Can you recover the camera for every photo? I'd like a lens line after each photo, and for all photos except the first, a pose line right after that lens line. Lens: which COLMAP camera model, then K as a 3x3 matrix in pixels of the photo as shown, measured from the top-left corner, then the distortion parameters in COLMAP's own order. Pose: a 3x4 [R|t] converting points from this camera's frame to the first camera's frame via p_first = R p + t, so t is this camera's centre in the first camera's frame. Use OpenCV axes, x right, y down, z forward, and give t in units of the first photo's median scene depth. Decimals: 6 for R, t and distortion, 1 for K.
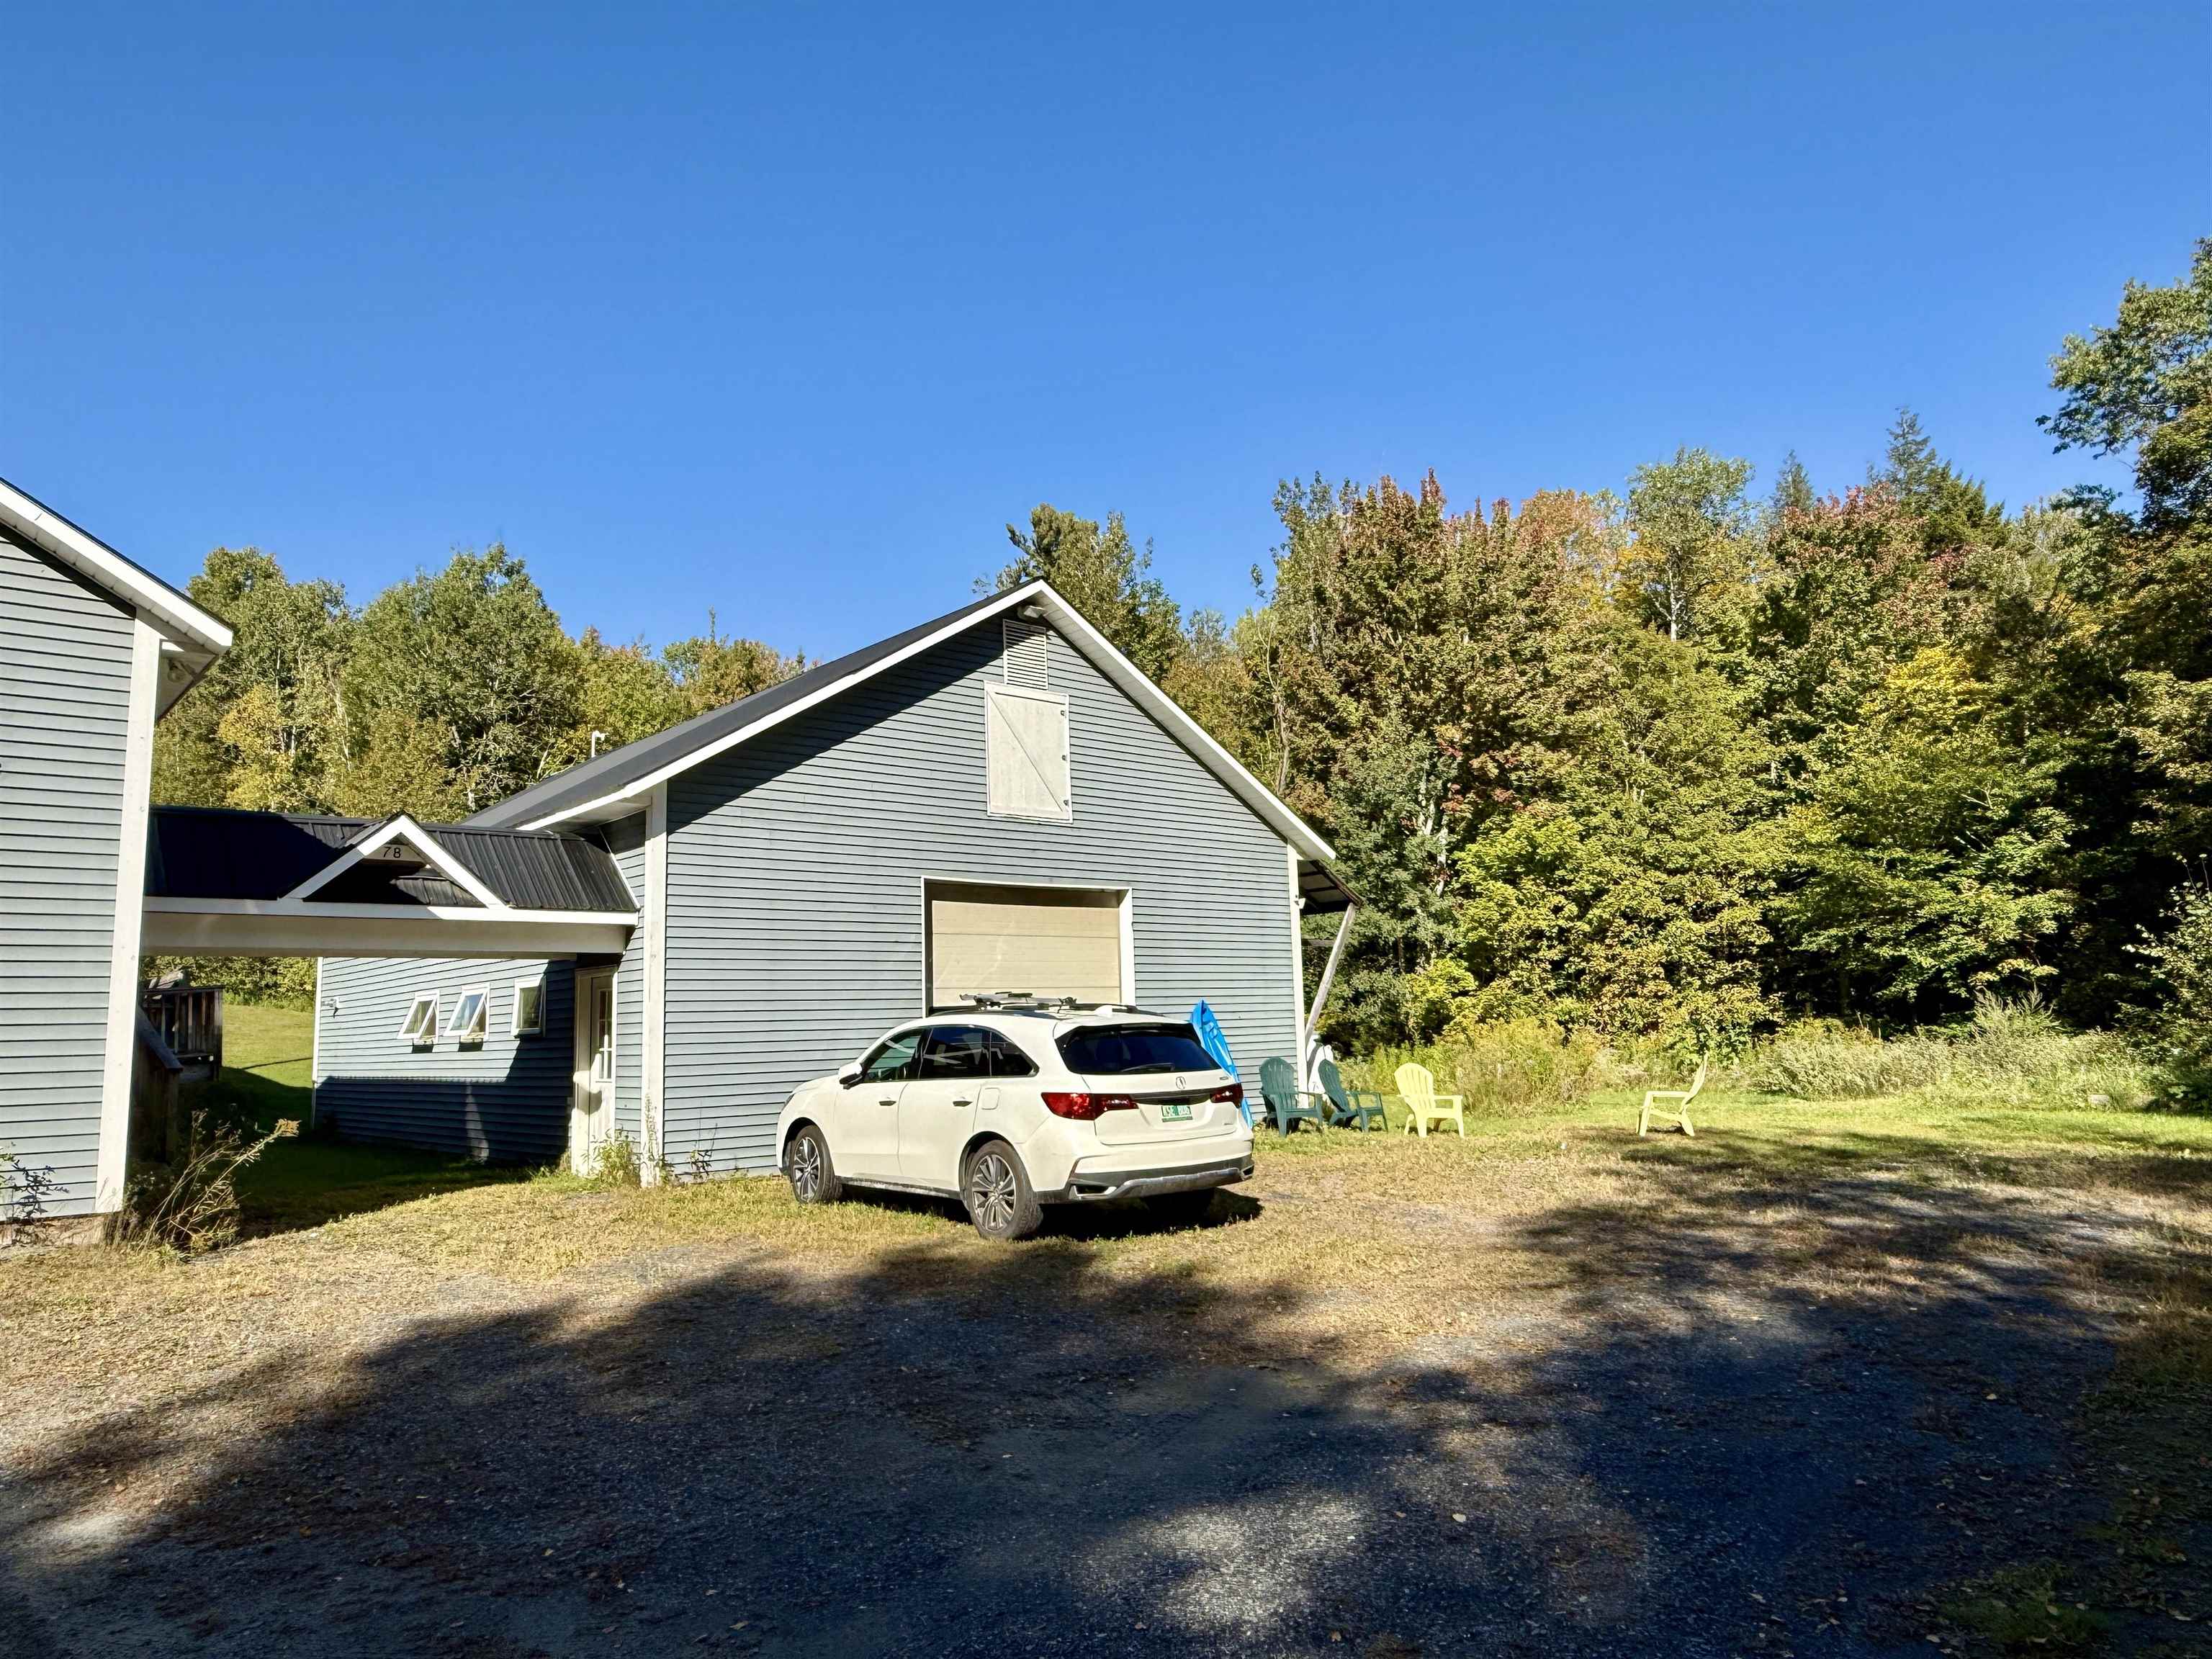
lens RADIAL K [[1433.6, 0, 1106.0], [0, 1433.6, 829.5], [0, 0, 1]] dist [-0.008007, -0.000761]
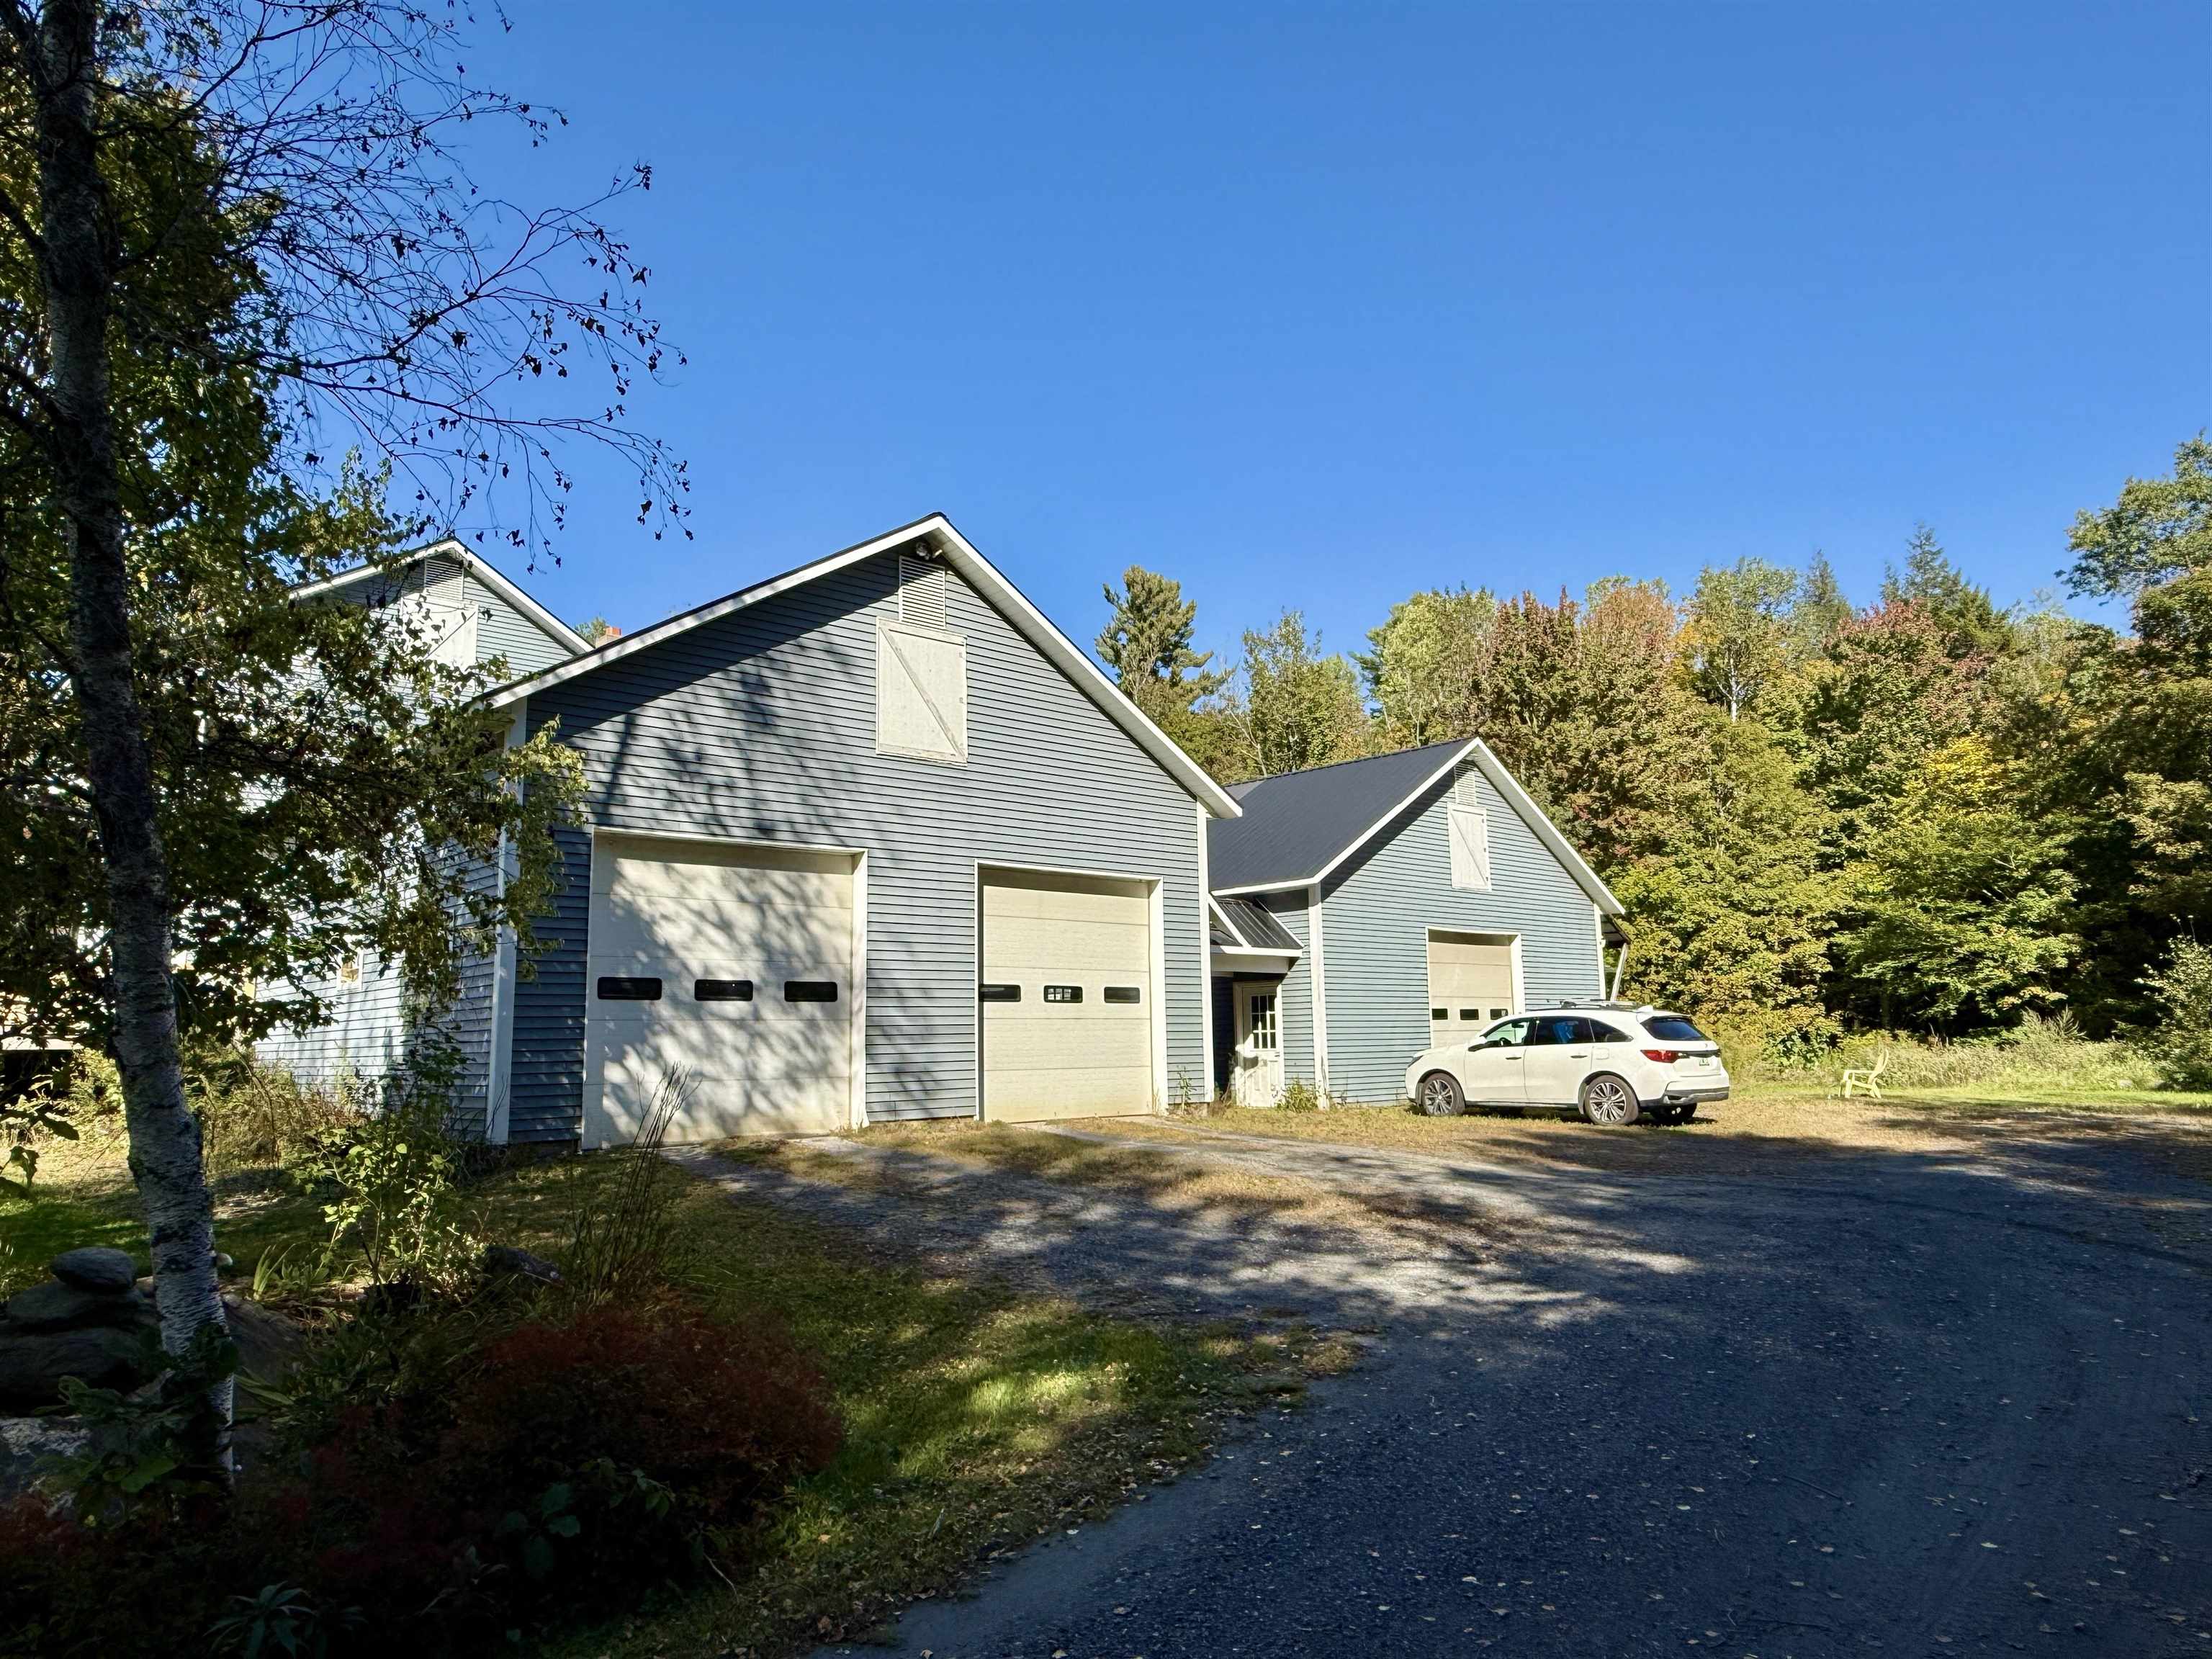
lens RADIAL K [[1412.4, 0, 1106.0], [0, 1412.4, 829.5], [0, 0, 1]] dist [-0.005331, -0.003440]
pose [[0.999649, 0.015830, 0.021236, -0.210840], [-0.015571, 0.999802, -0.012352, -0.020843], [-0.021427, 0.012017, 0.999698, -0.233560]]
